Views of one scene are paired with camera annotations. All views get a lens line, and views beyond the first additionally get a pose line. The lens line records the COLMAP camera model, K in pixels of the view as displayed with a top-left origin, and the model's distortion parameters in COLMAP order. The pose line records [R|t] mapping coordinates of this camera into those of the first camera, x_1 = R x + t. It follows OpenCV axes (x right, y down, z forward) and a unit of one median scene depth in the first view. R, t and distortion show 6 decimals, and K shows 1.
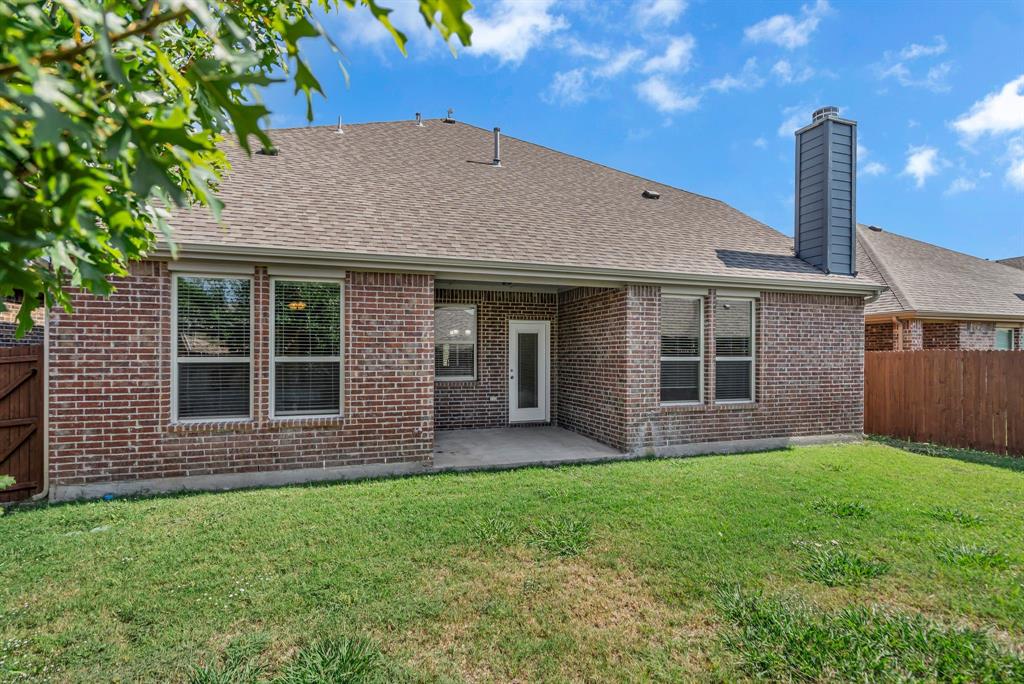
lens RADIAL K [[474.2, 0, 515.7], [0, 474.2, 342.1], [0, 0, 1]] dist [-0.002026, 0.000297]
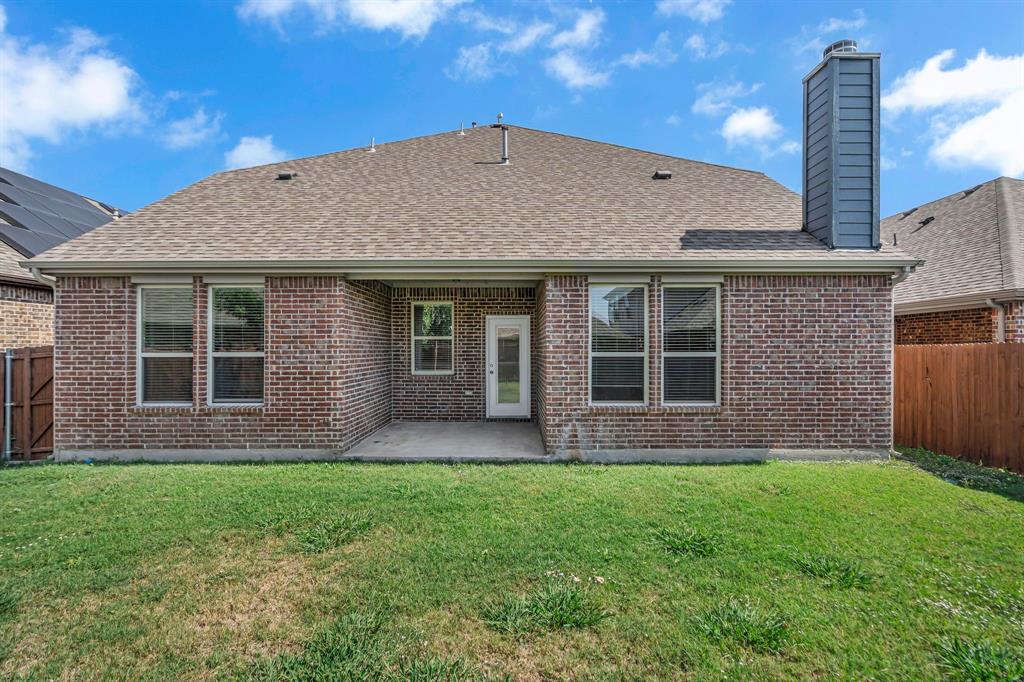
lens RADIAL K [[457.7, 0, 512.9], [0, 457.7, 336.1], [0, 0, 1]] dist [-0.001854, -0.000069]
pose [[0.953404, -0.010189, -0.301524, 0.509296], [0.009755, 0.999948, -0.002945, 0.000884], [0.301538, -0.000134, 0.953454, 0.131119]]
